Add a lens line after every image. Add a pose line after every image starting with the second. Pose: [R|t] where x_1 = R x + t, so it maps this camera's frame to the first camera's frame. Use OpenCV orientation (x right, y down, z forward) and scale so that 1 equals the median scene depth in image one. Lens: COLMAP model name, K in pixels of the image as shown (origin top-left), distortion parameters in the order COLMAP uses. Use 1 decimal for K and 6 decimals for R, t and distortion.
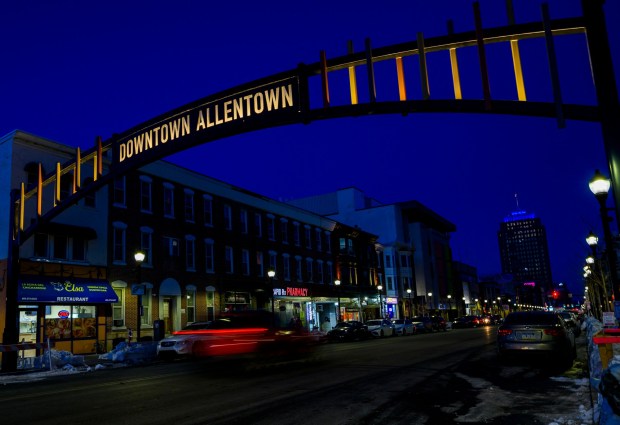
lens RADIAL K [[483.1, 0, 254.8], [0, 483.1, 241.8], [0, 0, 1]] dist [-0.000015, -0.000470]
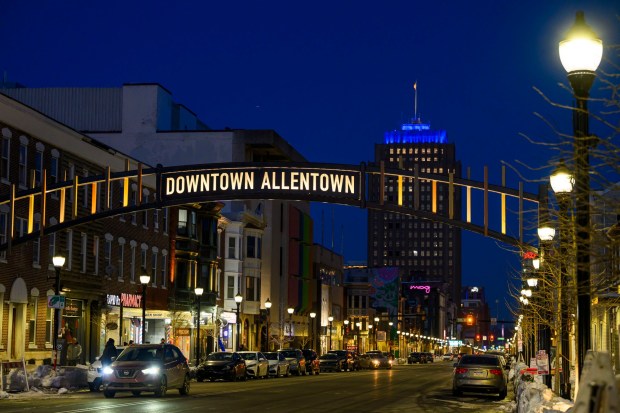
lens RADIAL K [[1265.0, 0, 310.0], [0, 1265.0, 206.5], [0, 0, 1]] dist [-0.042928, -0.221397]
pose [[0.904166, 0.099012, 0.415549, -0.734369], [-0.120540, 0.992372, 0.025824, -0.160349], [-0.409822, -0.073440, 0.909204, -1.054084]]
